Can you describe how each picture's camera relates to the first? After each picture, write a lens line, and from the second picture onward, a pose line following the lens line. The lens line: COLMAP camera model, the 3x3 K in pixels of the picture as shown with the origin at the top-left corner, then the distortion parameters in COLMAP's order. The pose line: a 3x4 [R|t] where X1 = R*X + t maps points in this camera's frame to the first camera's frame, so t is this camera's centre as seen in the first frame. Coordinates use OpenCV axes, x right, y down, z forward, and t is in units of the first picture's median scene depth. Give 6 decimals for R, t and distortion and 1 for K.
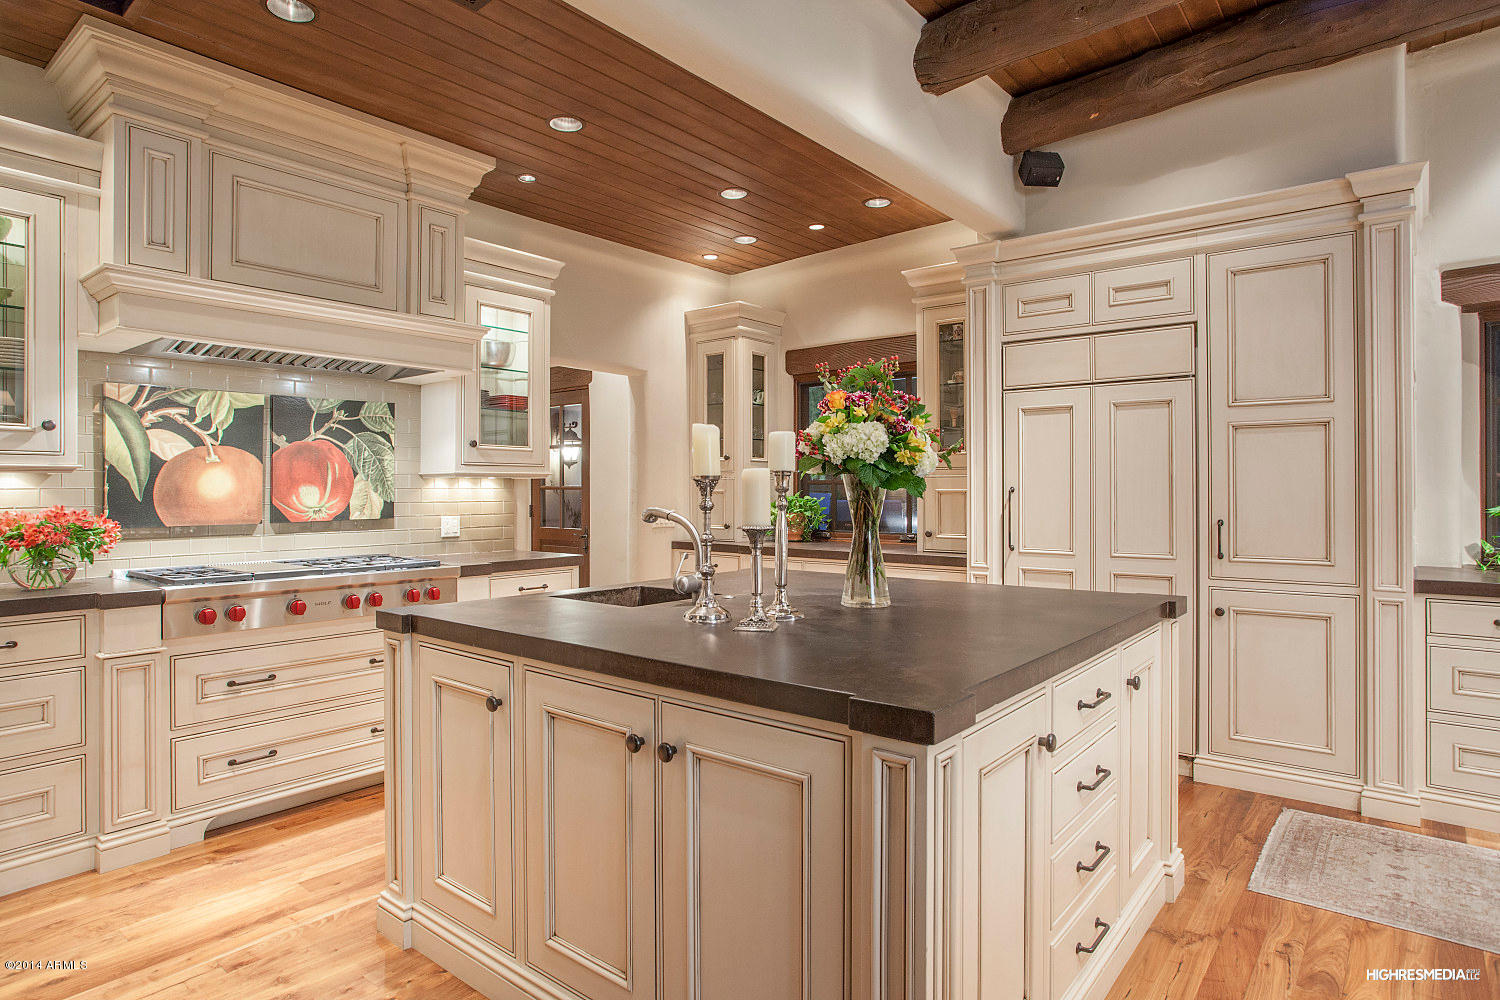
lens RADIAL K [[802.8, 0, 750.0], [0, 802.8, 500.0], [0, 0, 1]] dist [-0.036213, 0.021570]
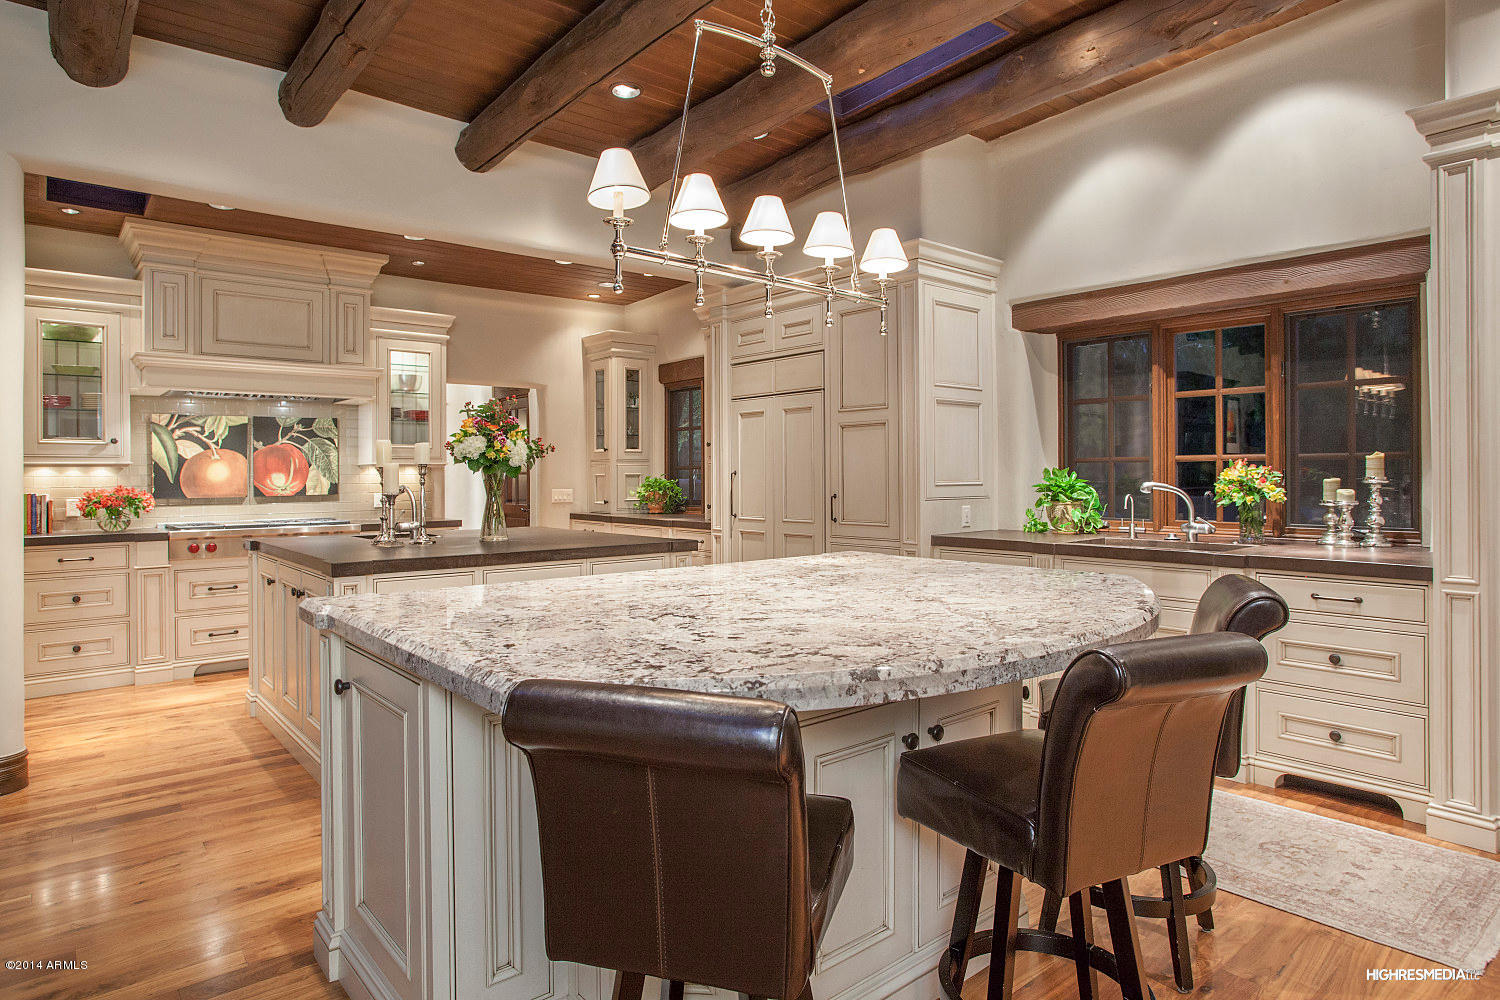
lens RADIAL K [[860.0, 0, 747.2], [0, 860.0, 489.3], [0, 0, 1]] dist [-0.003192, -0.000079]
pose [[0.977769, -0.002366, -0.209672, 0.763431], [0.003389, 0.999984, 0.004519, 0.010031], [0.209658, -0.005129, 0.977761, -0.501948]]
